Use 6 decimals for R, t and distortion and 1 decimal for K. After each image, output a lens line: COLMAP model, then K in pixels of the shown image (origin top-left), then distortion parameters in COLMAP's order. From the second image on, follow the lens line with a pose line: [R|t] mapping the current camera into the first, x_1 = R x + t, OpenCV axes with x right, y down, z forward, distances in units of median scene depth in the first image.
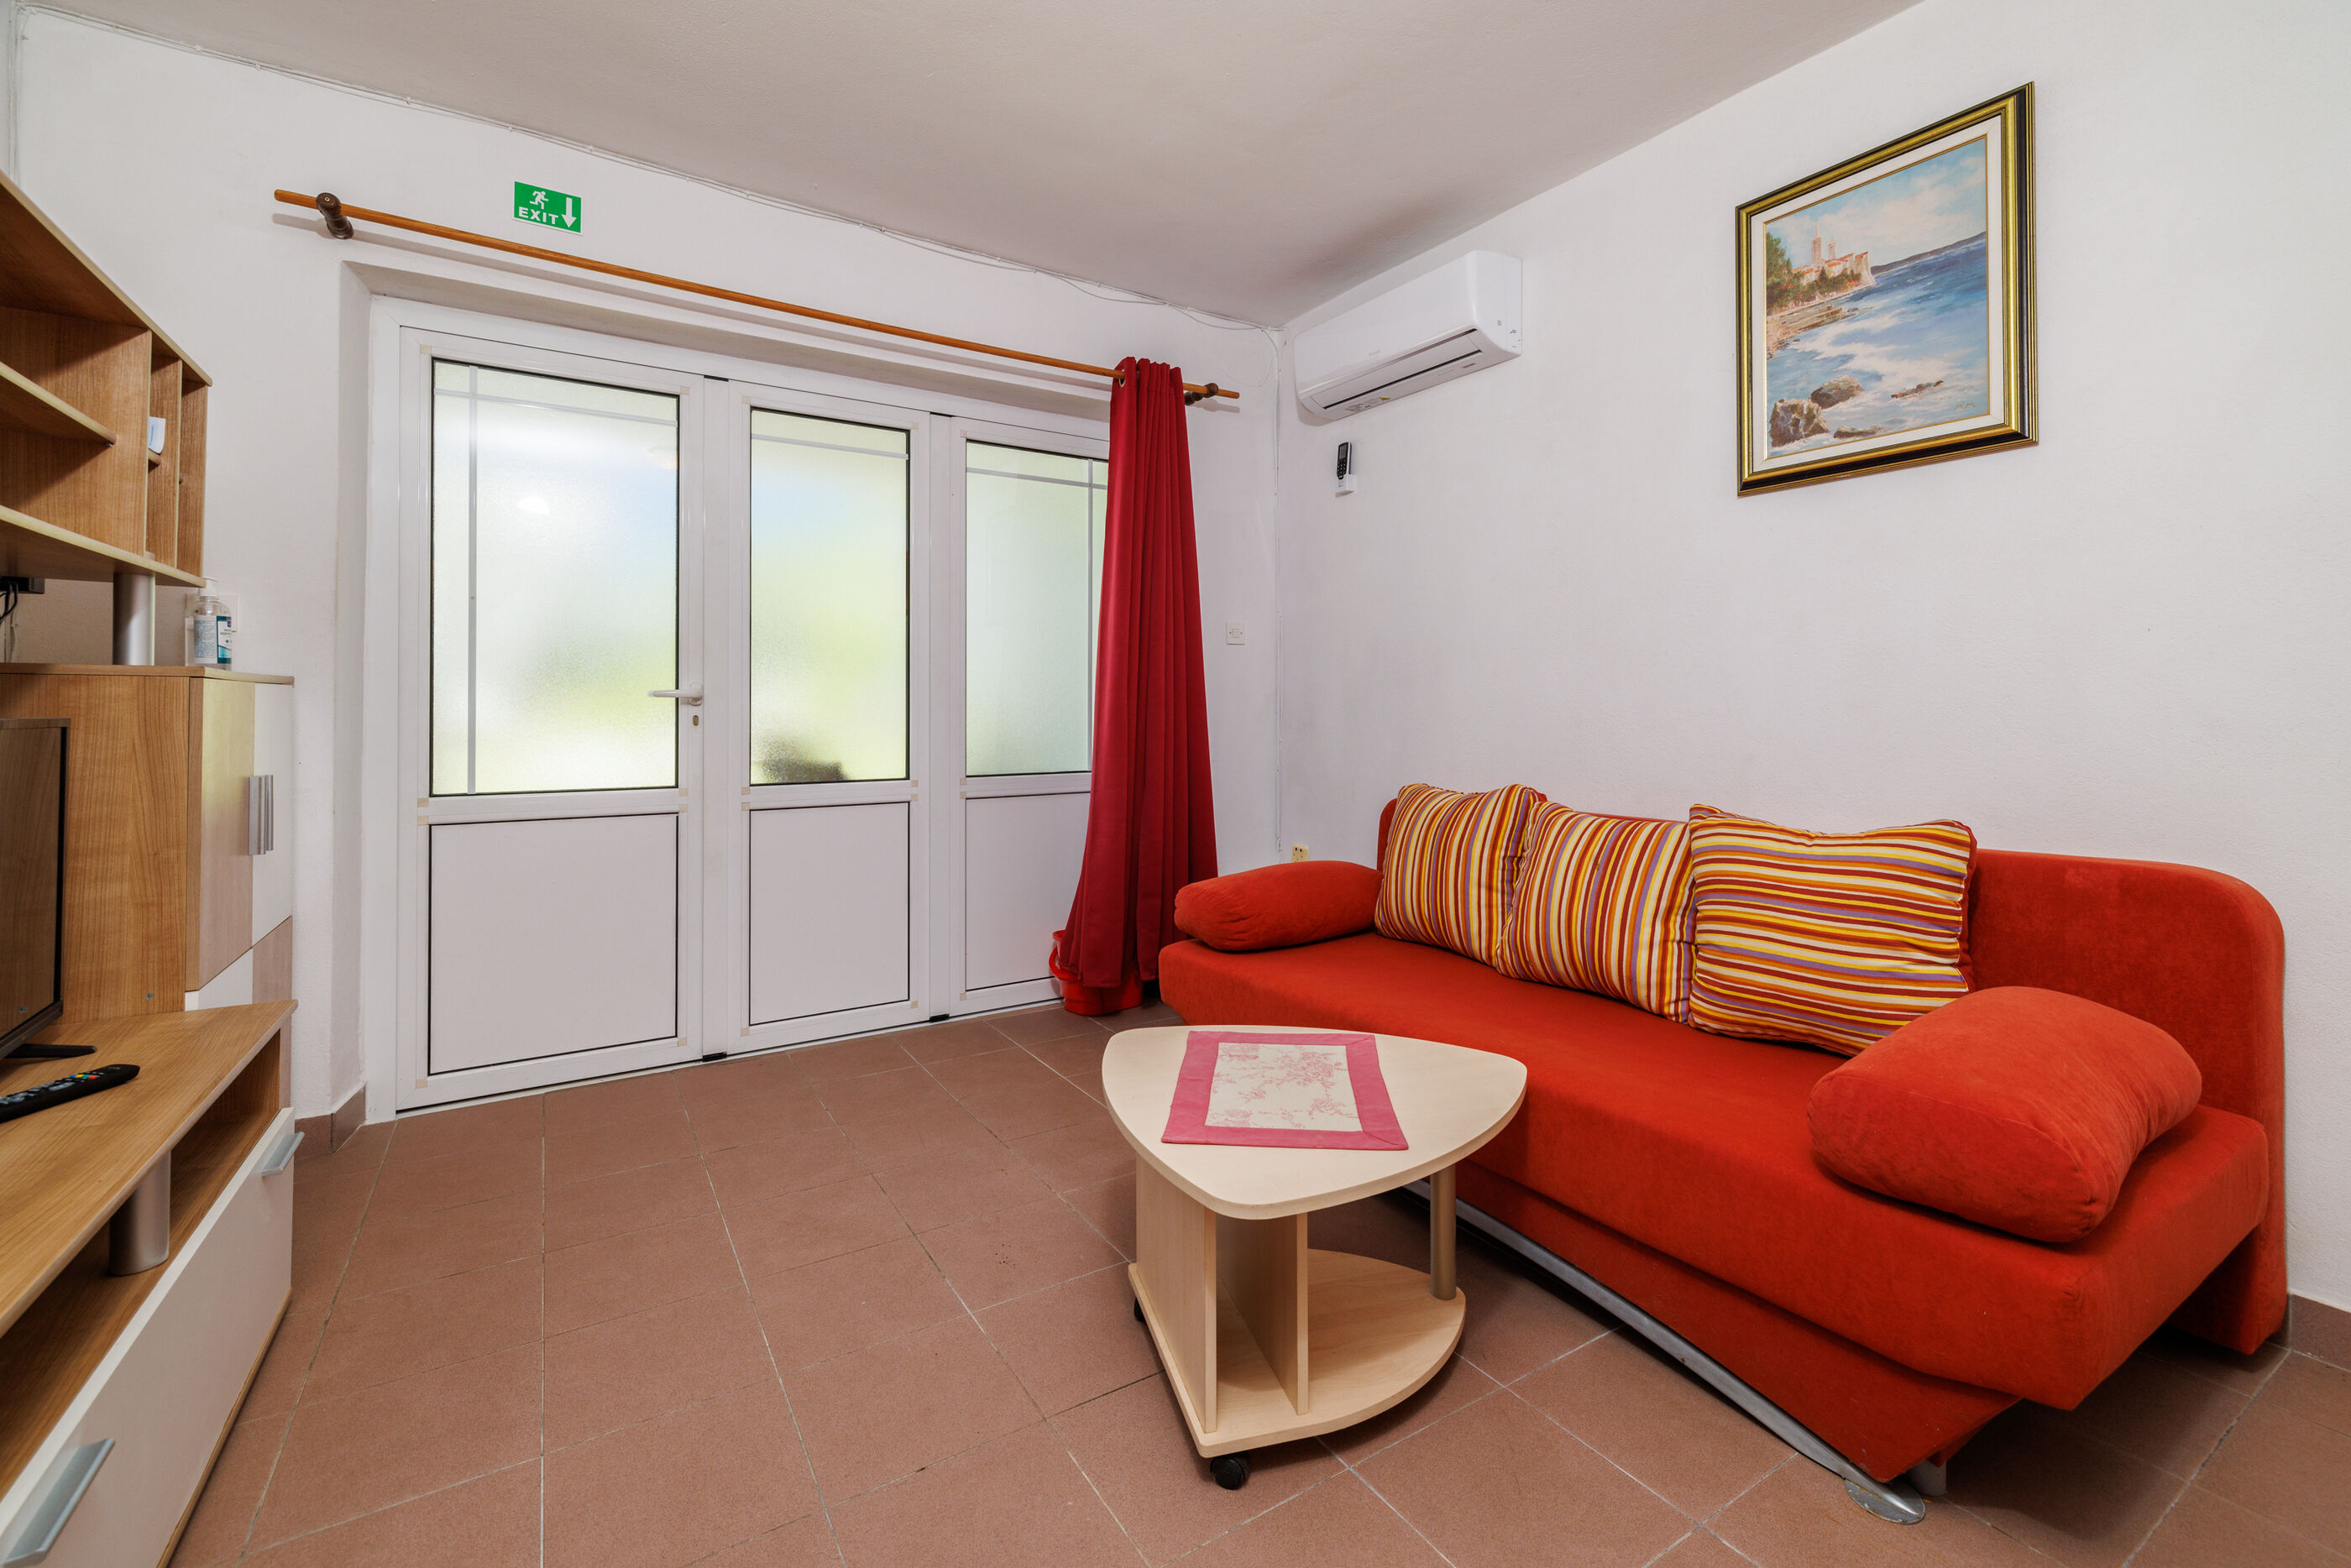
lens RADIAL K [[1001.9, 0, 1158.4], [0, 1001.9, 704.0], [0, 0, 1]] dist [0.000894, 0.000502]
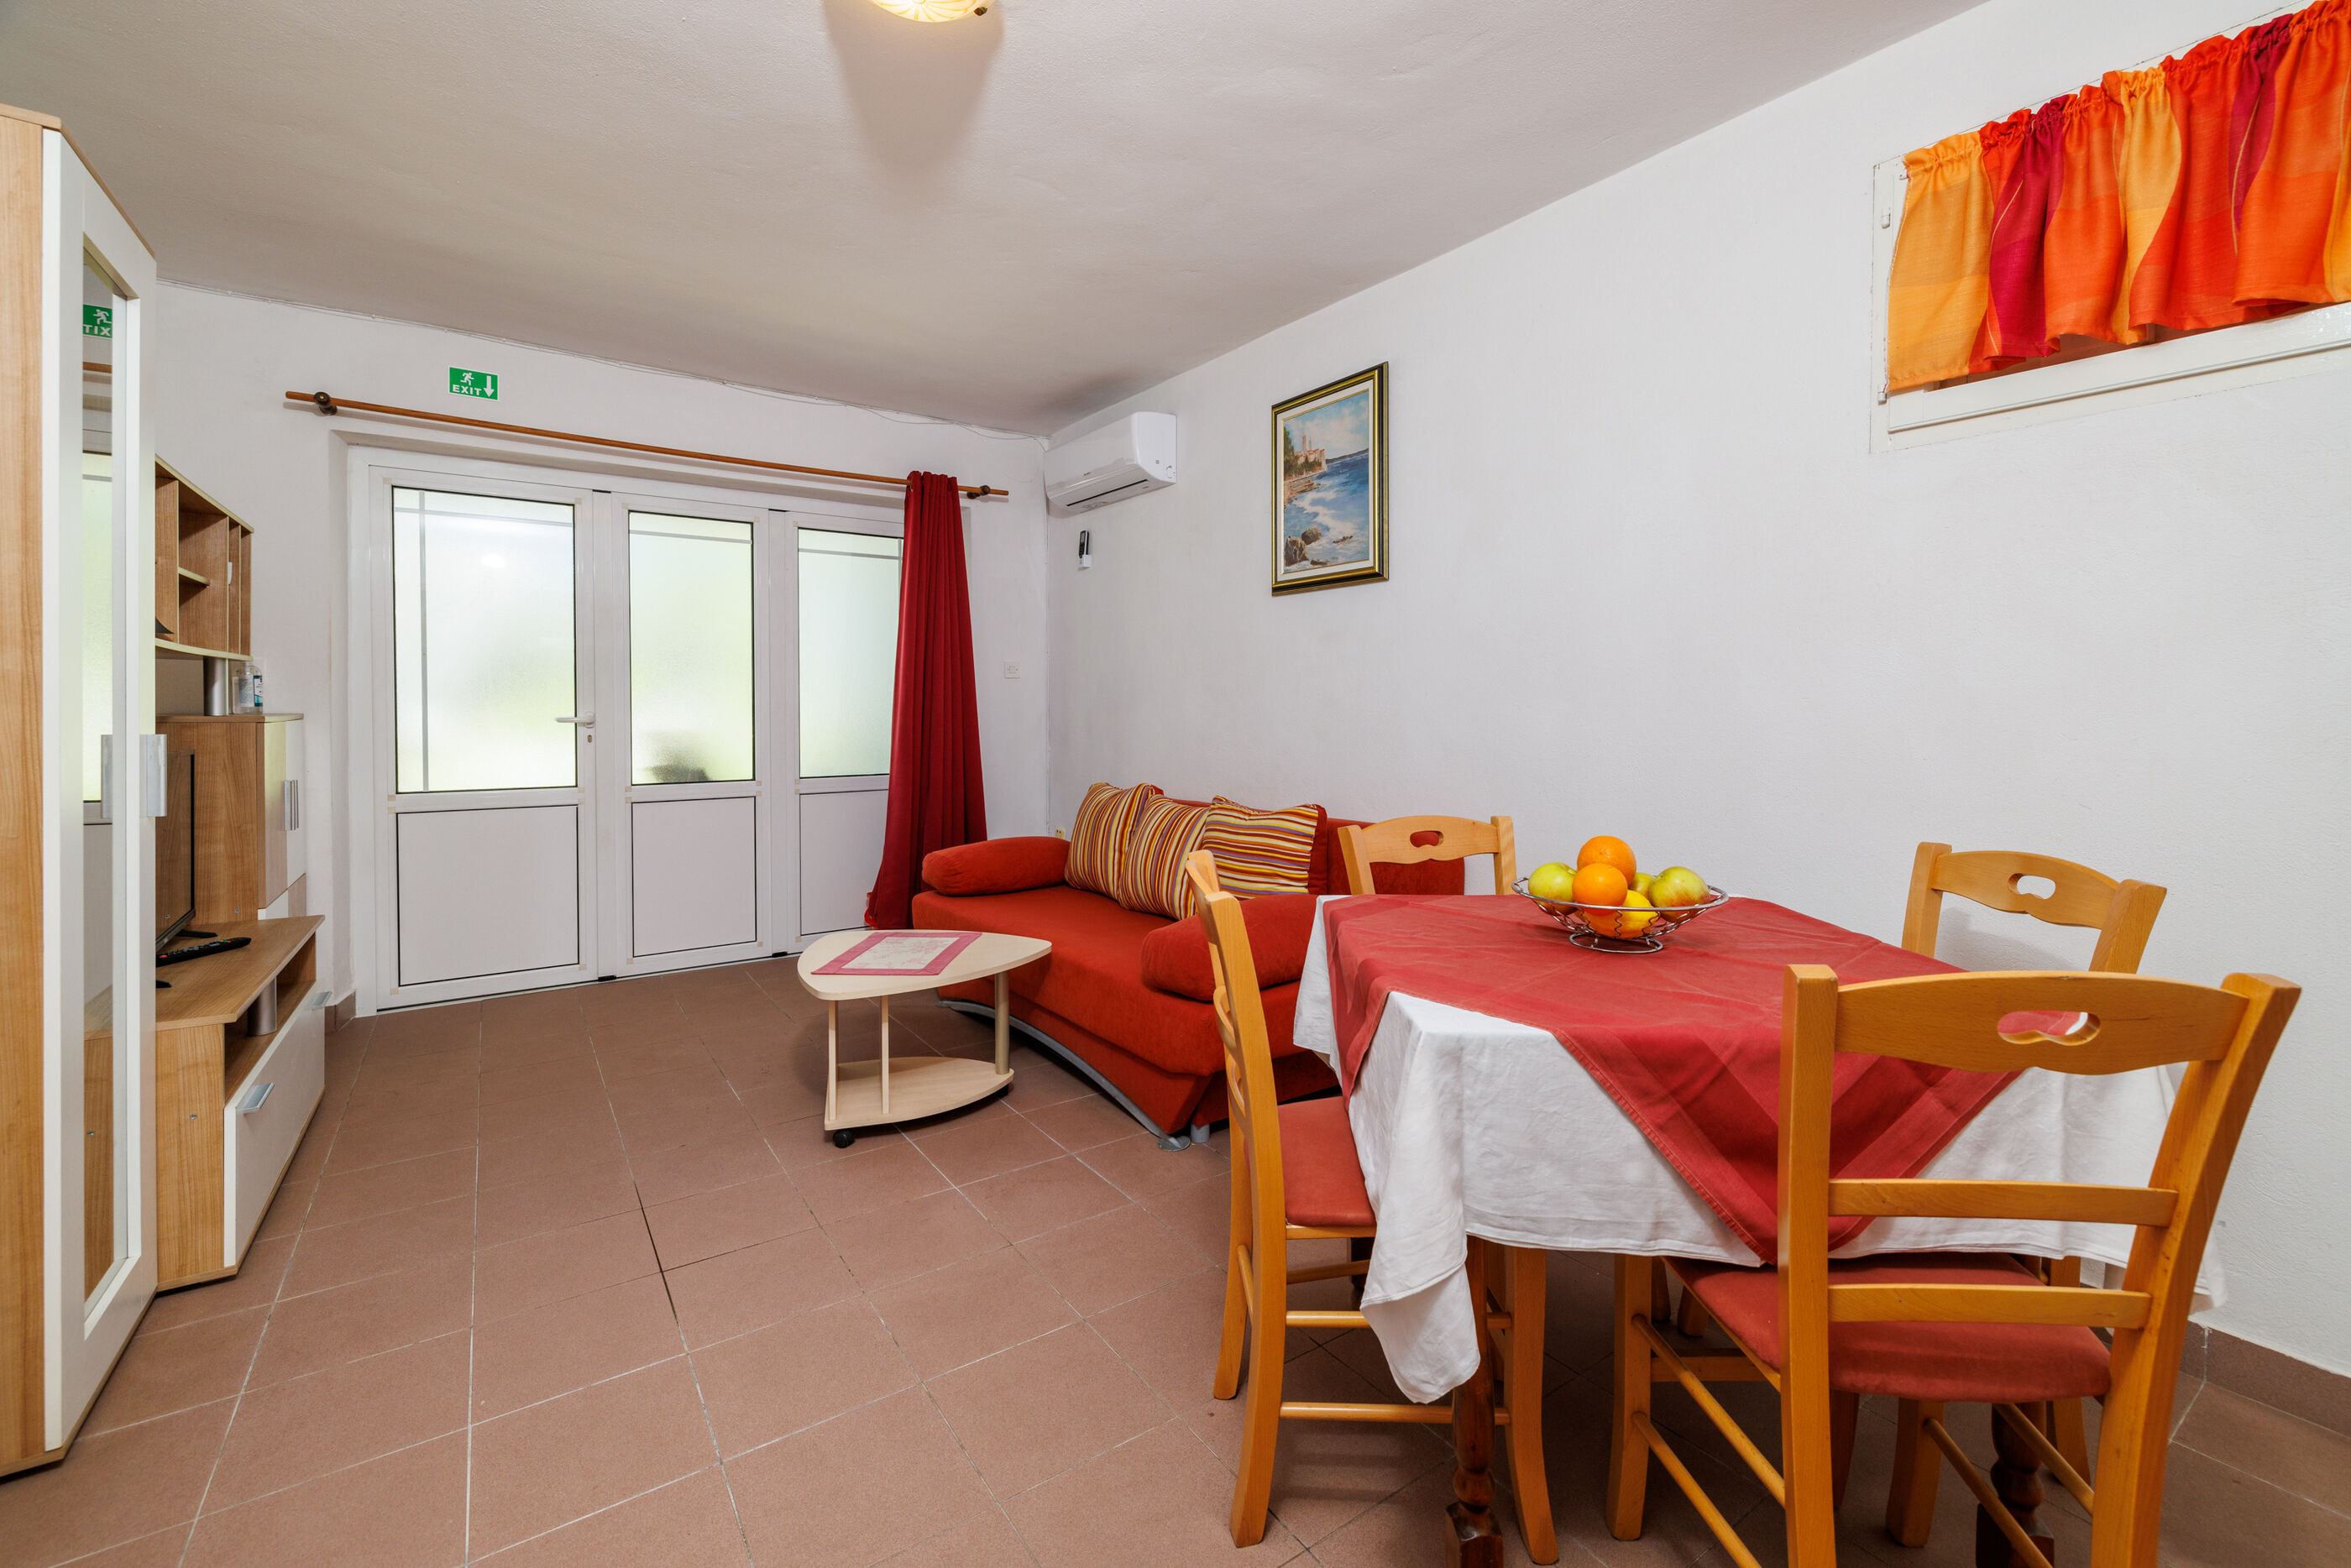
lens RADIAL K [[1001.9, 0, 1159.6], [0, 1001.9, 728.0], [0, 0, 1]] dist [0.000894, 0.000502]
pose [[0.999193, -0.000169, 0.040156, 0.342823], [-0.000908, 0.999640, 0.026817, -0.045905], [-0.040146, -0.026832, 0.998833, -0.529255]]
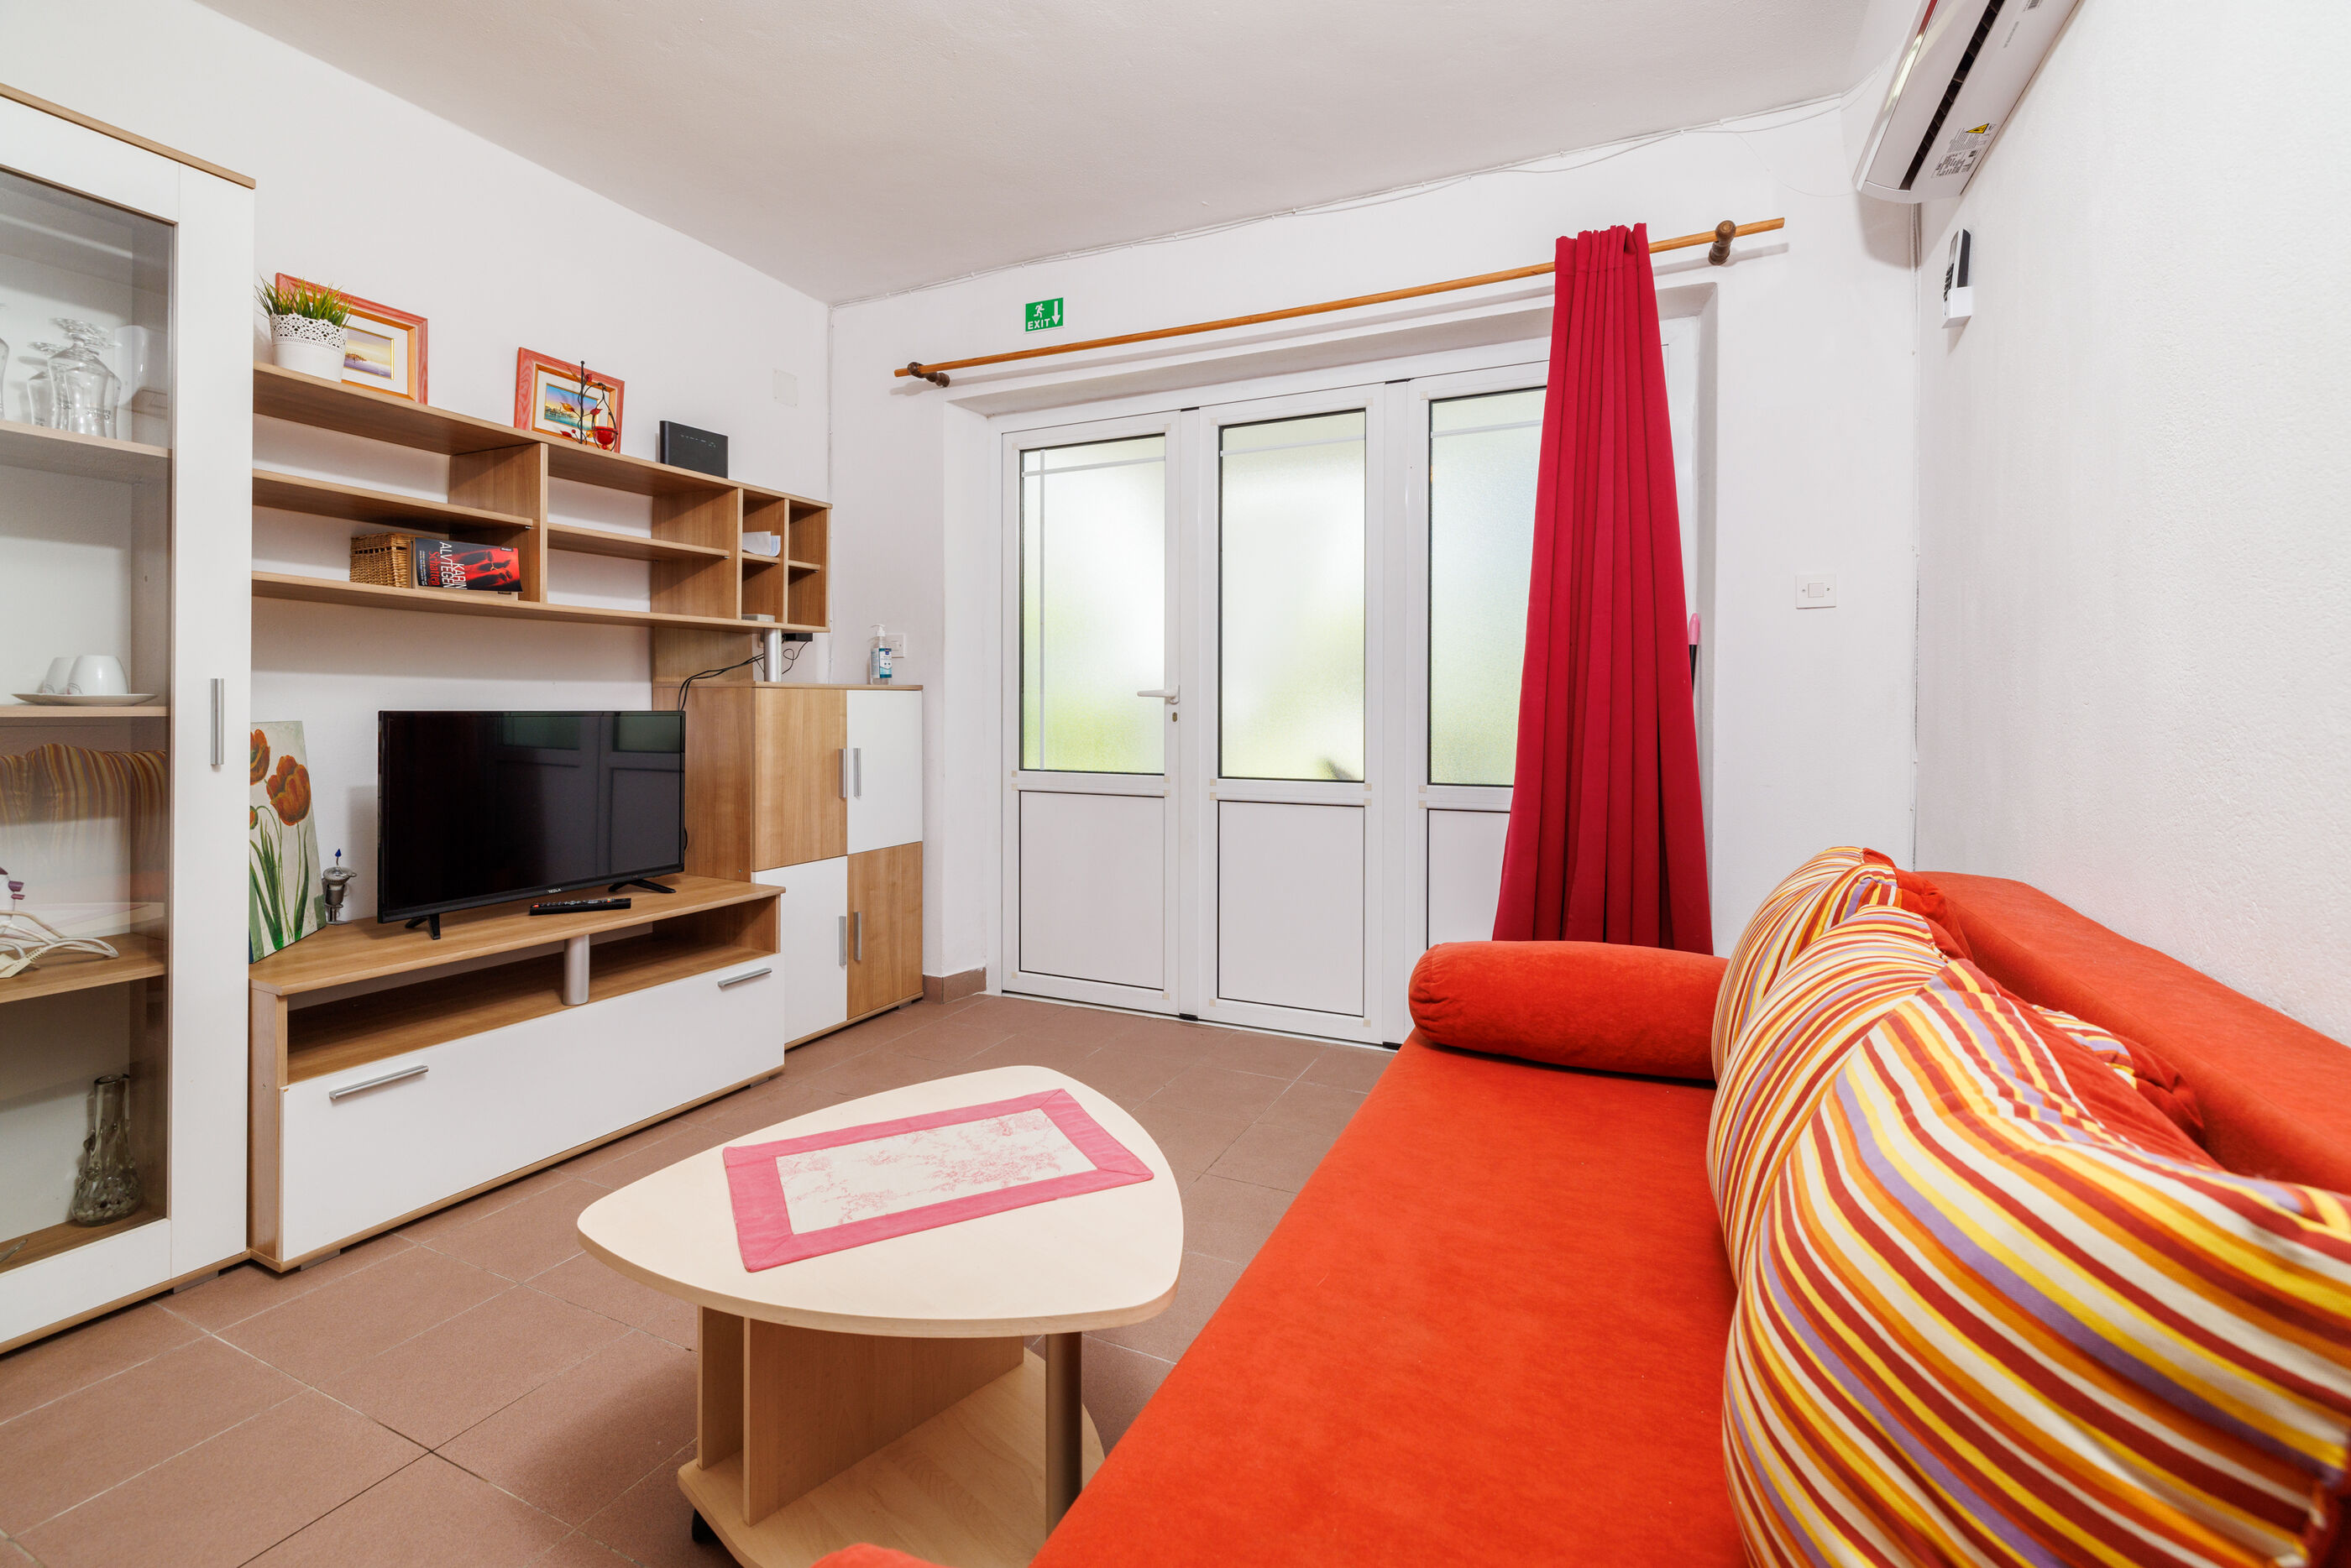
lens RADIAL K [[1001.9, 0, 1196.9], [0, 1001.9, 714.8], [0, 0, 1]] dist [0.000894, 0.000502]
pose [[0.550624, 0.008265, -0.834712, 0.622533], [0.003368, 0.999921, 0.012123, 0.000790], [0.834746, -0.009486, 0.550553, 0.493463]]
